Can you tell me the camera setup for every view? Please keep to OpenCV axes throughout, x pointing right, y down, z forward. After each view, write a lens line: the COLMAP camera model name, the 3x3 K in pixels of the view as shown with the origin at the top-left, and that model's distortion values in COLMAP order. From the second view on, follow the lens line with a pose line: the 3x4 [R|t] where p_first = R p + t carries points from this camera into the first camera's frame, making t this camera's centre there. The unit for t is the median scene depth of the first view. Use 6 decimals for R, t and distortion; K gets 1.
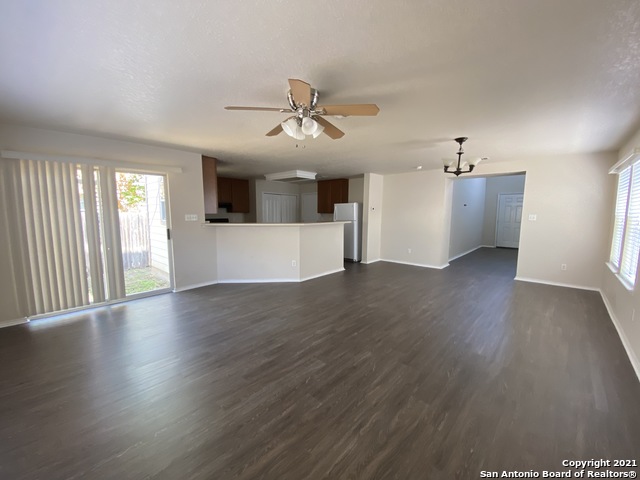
lens RADIAL K [[258.8, 0, 320.0], [0, 258.8, 240.0], [0, 0, 1]] dist [0.019158, -0.019855]
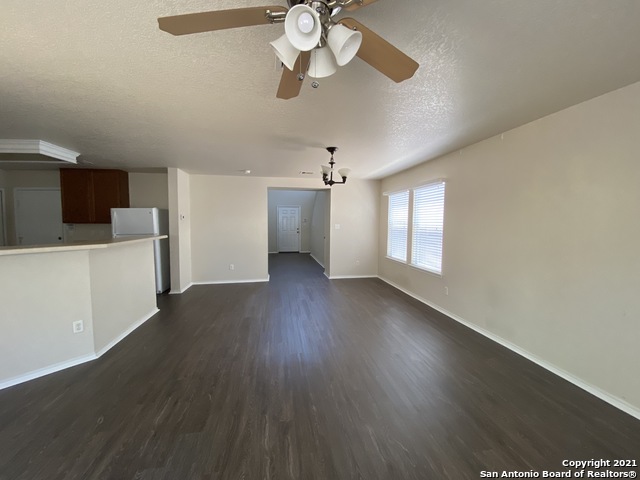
lens RADIAL K [[258.8, 0, 320.0], [0, 258.8, 240.0], [0, 0, 1]] dist [0.019158, -0.019855]
pose [[0.602824, -0.056777, 0.795852, -0.179161], [0.083508, 0.996476, 0.007836, -0.033840], [-0.793492, 0.061737, 0.605441, 0.286073]]
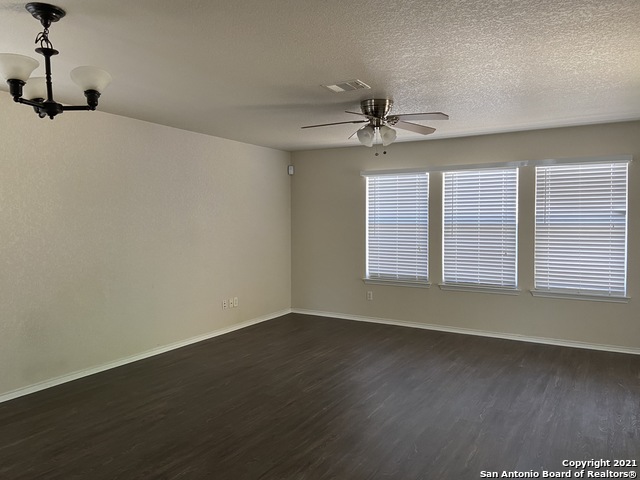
lens RADIAL K [[479.1, 0, 322.9], [0, 479.1, 232.2], [0, 0, 1]] dist [0.129550, -0.155785]
pose [[-0.977256, 0.008467, -0.211894, 0.201483], [-0.021846, 0.989867, 0.140305, -0.126730], [0.210935, 0.141743, -0.967169, 1.076253]]
